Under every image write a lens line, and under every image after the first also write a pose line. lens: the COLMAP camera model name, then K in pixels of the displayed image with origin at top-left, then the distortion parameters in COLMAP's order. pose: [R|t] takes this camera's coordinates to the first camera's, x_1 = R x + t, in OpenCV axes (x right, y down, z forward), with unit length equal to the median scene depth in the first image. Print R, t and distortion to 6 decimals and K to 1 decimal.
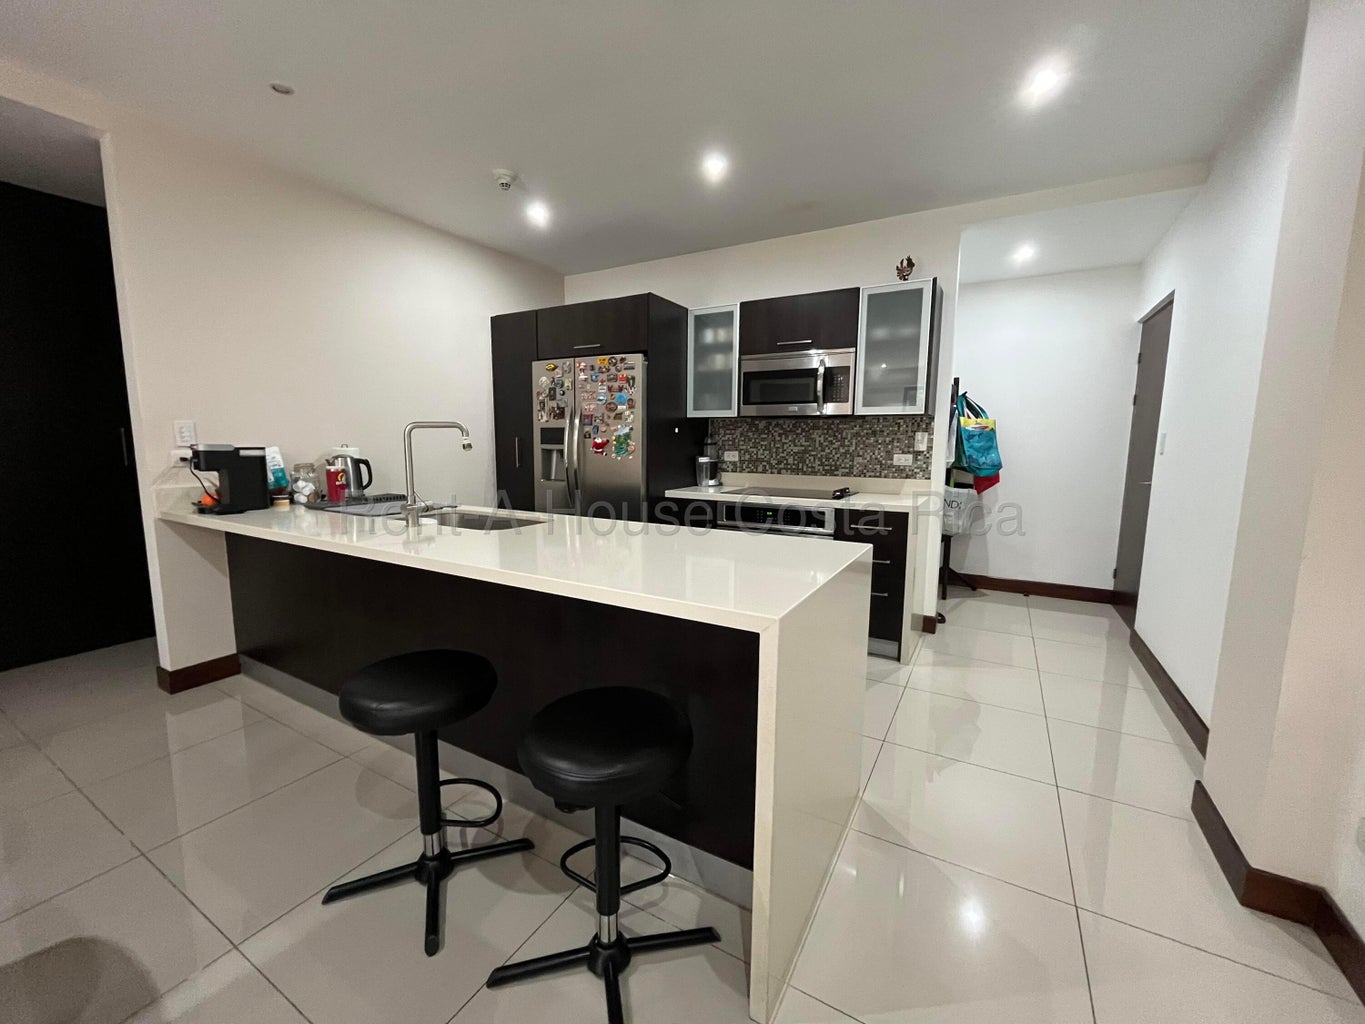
lens RADIAL K [[548.5, 0, 680.3], [0, 548.5, 511.7], [0, 0, 1]] dist [0.001341, -0.000080]
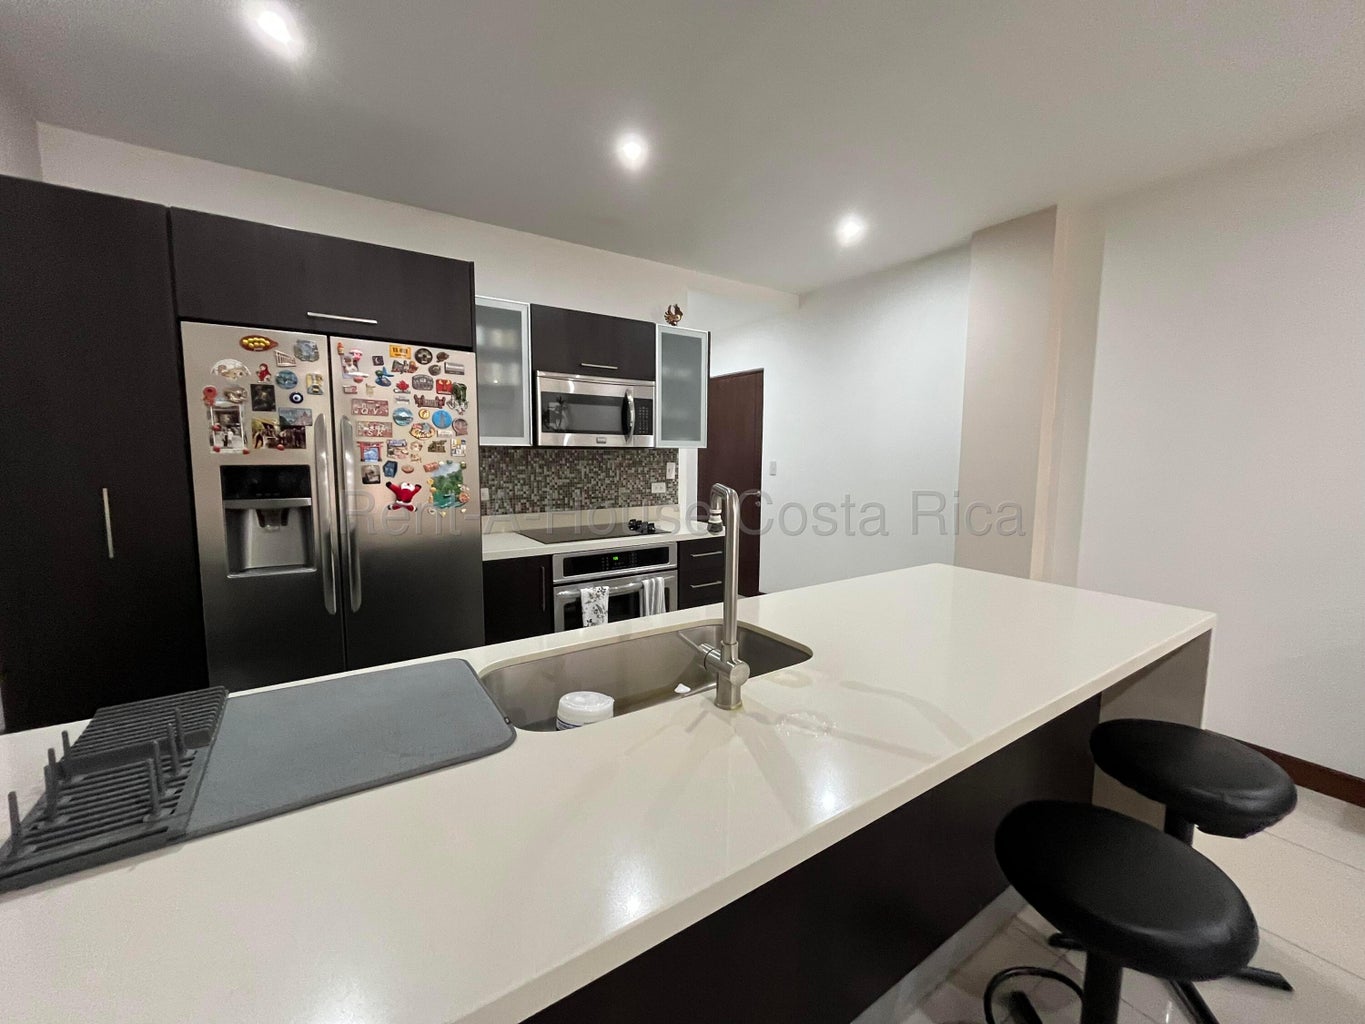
lens RADIAL K [[548.5, 0, 682.9], [0, 548.5, 508.8], [0, 0, 1]] dist [0.001341, -0.000080]
pose [[0.446299, -0.095087, 0.889818, -0.521049], [0.114918, 0.992196, 0.048389, -0.097528], [-0.887475, 0.080660, 0.453743, 0.458180]]
